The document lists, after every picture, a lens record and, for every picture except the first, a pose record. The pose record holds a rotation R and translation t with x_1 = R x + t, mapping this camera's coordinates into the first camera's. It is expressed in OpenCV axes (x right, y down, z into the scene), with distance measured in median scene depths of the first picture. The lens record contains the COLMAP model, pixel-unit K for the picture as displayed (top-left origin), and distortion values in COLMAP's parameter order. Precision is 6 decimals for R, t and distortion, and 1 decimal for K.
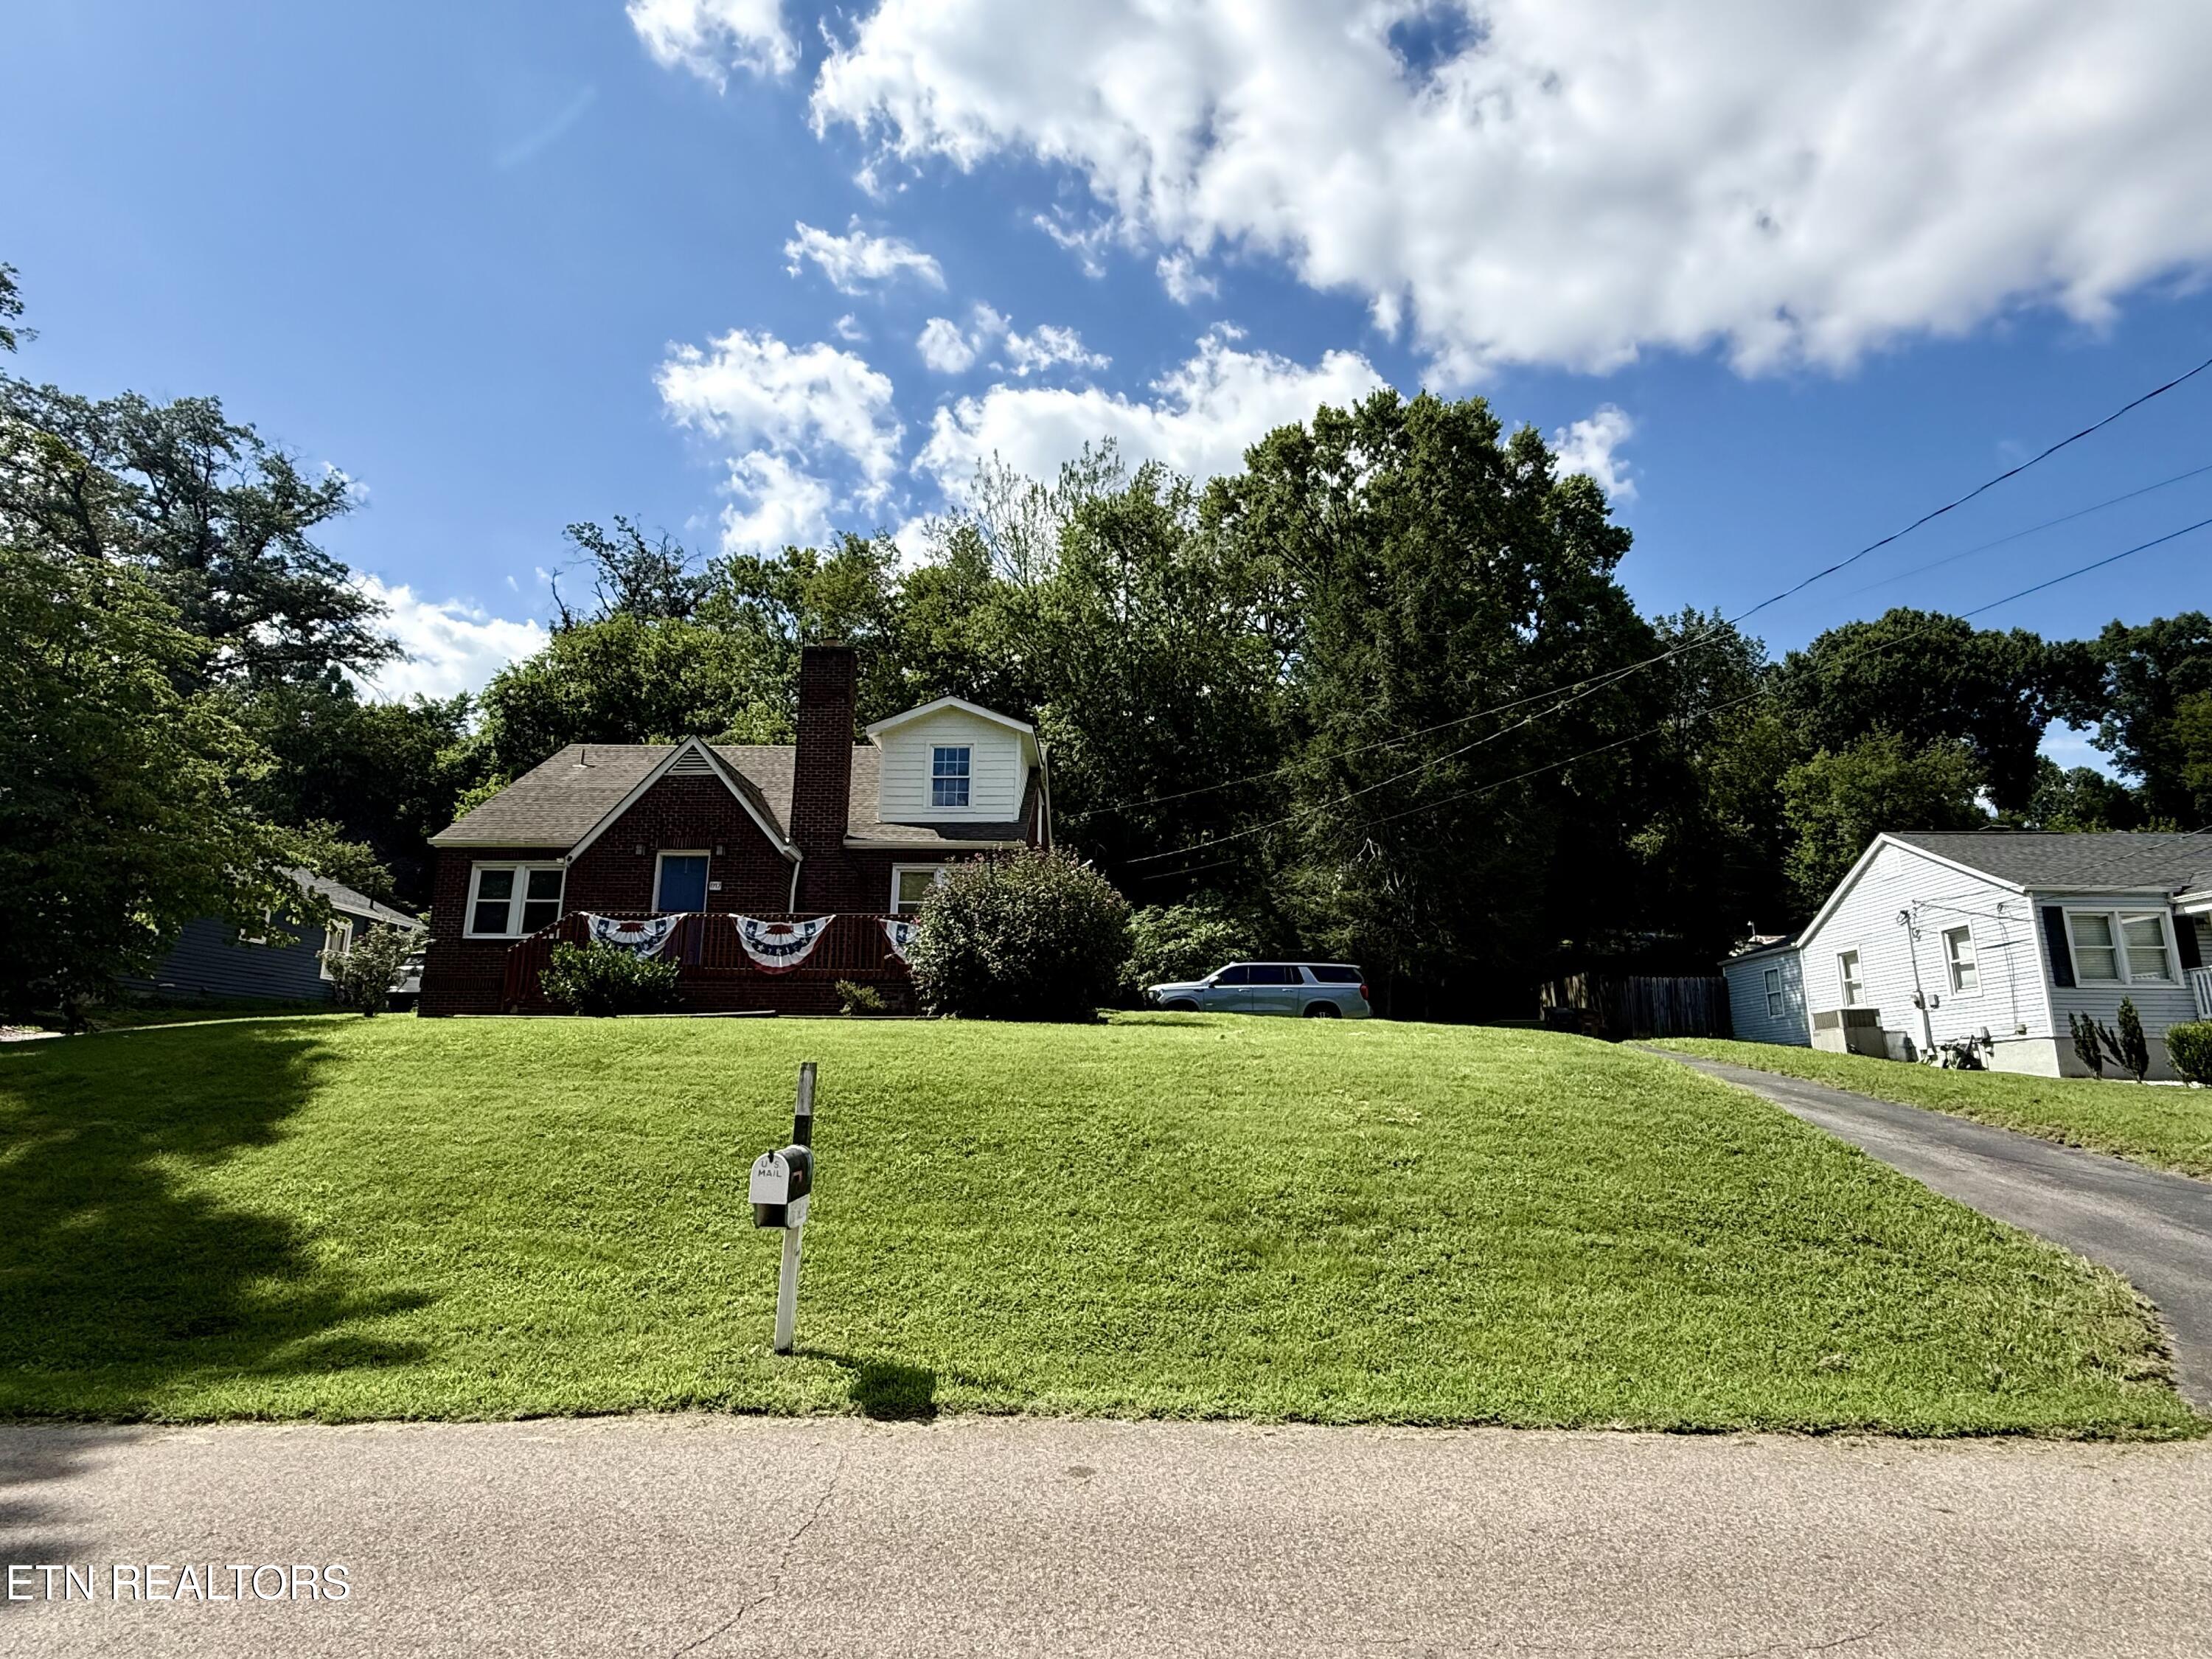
lens RADIAL K [[1156.3, 0, 1106.0], [0, 1156.3, 829.5], [0, 0, 1]] dist [0.000659, -0.000725]
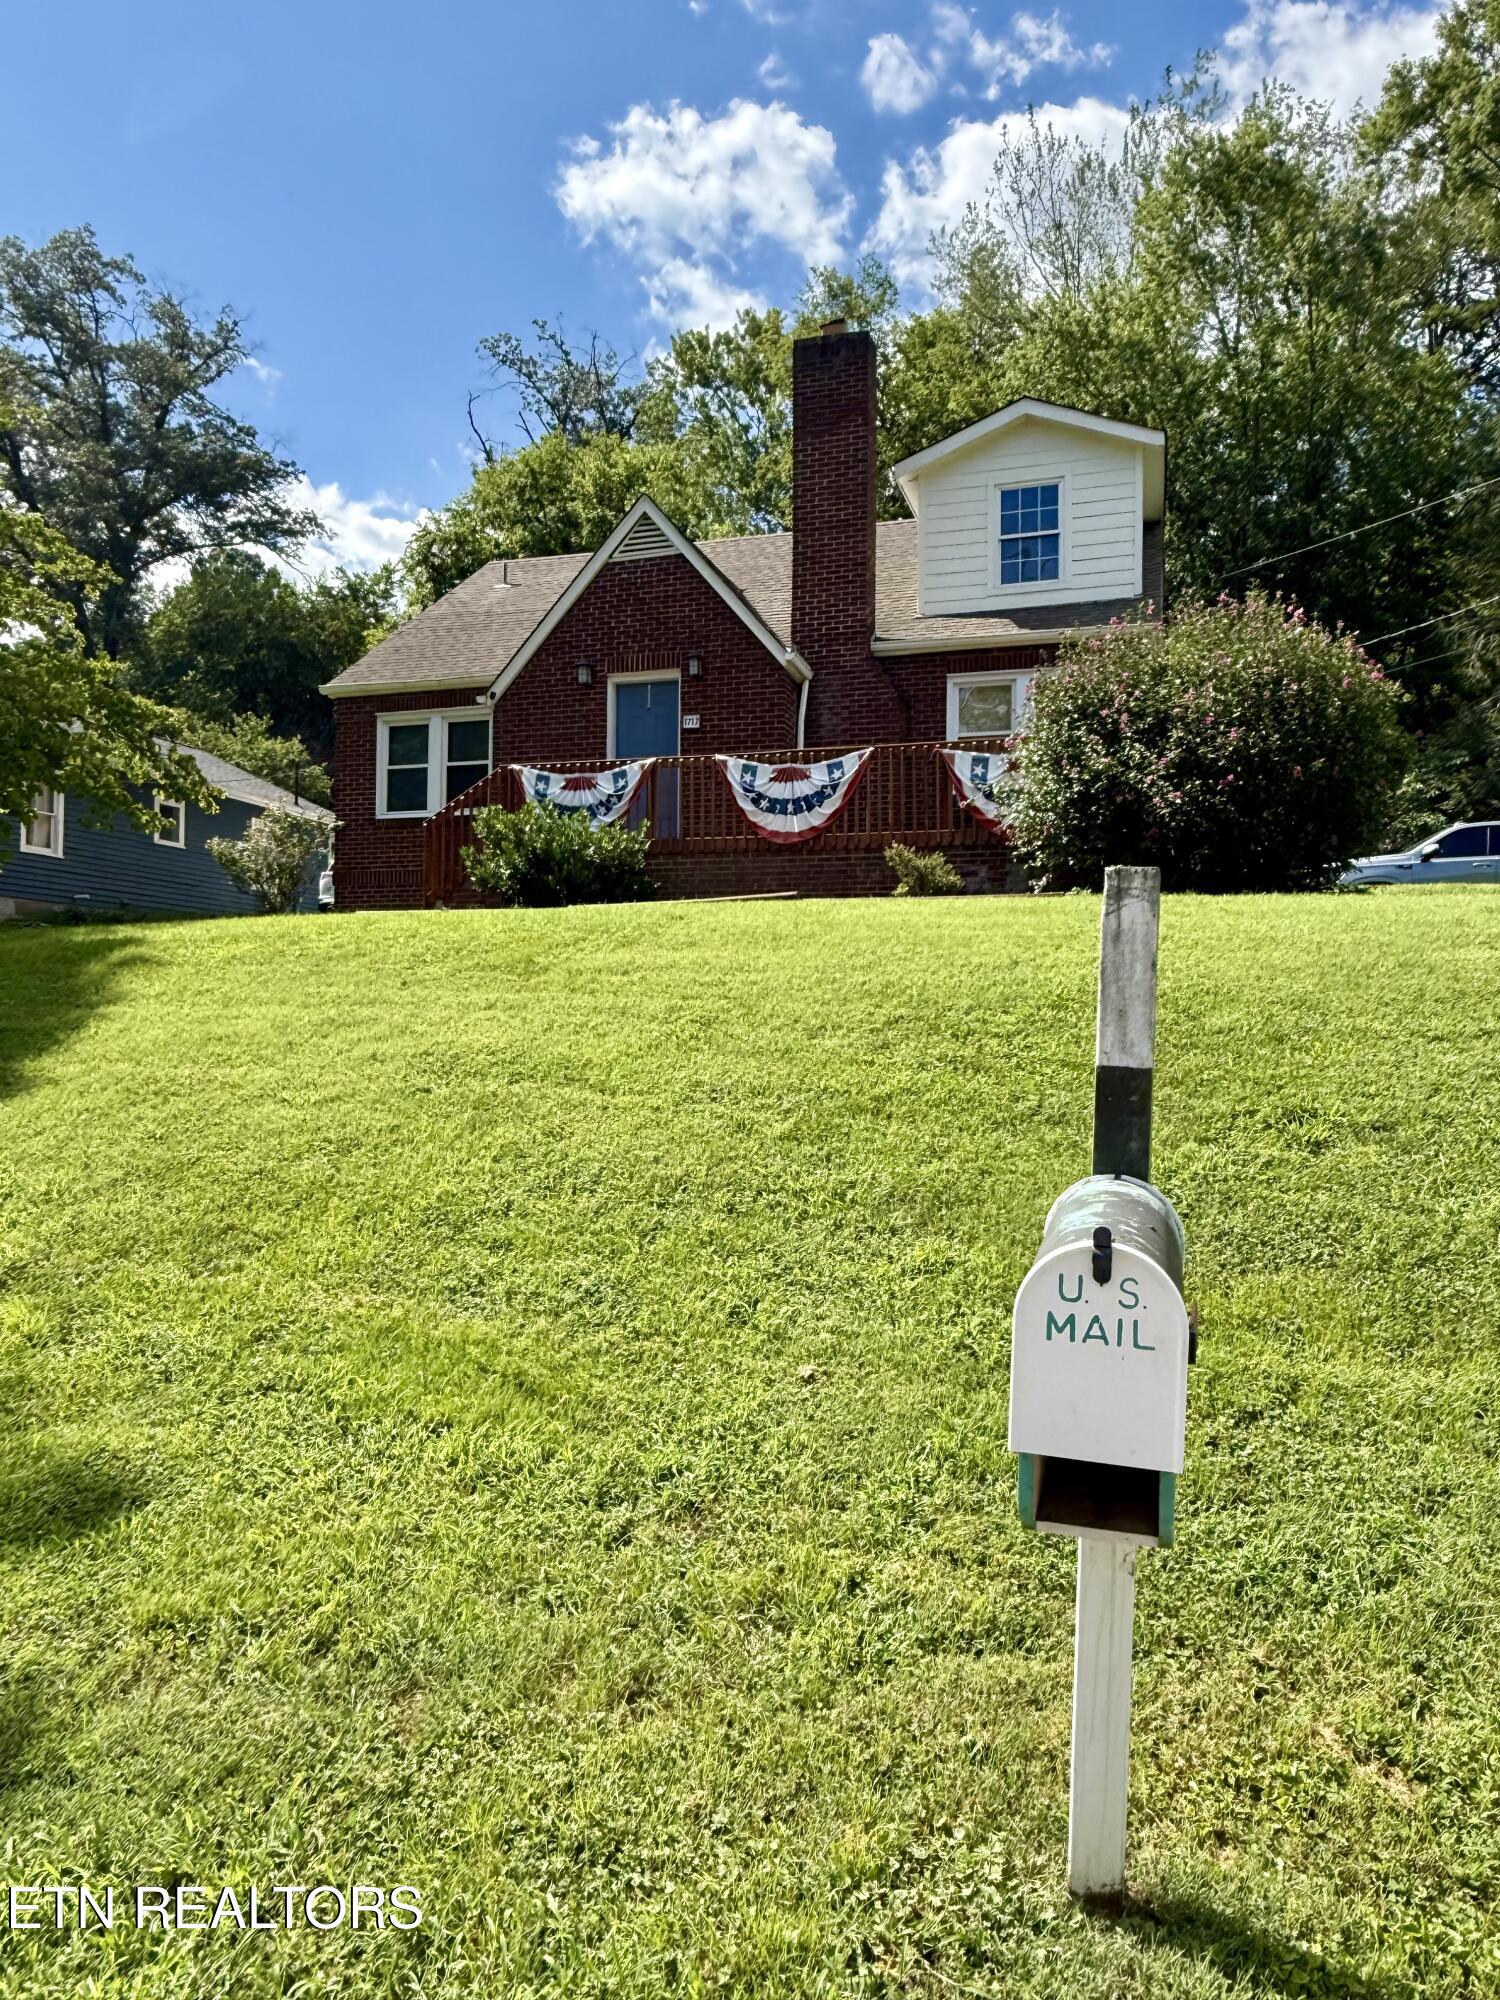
lens RADIAL K [[1344.6, 0, 750.0], [0, 1344.6, 1000.0], [0, 0, 1]] dist [-0.001259, 0.000837]
pose [[0.961141, -0.005003, -0.276014, -0.078685], [0.061390, 0.978674, 0.196032, 0.050372], [0.269147, -0.205359, 0.940950, 0.209575]]
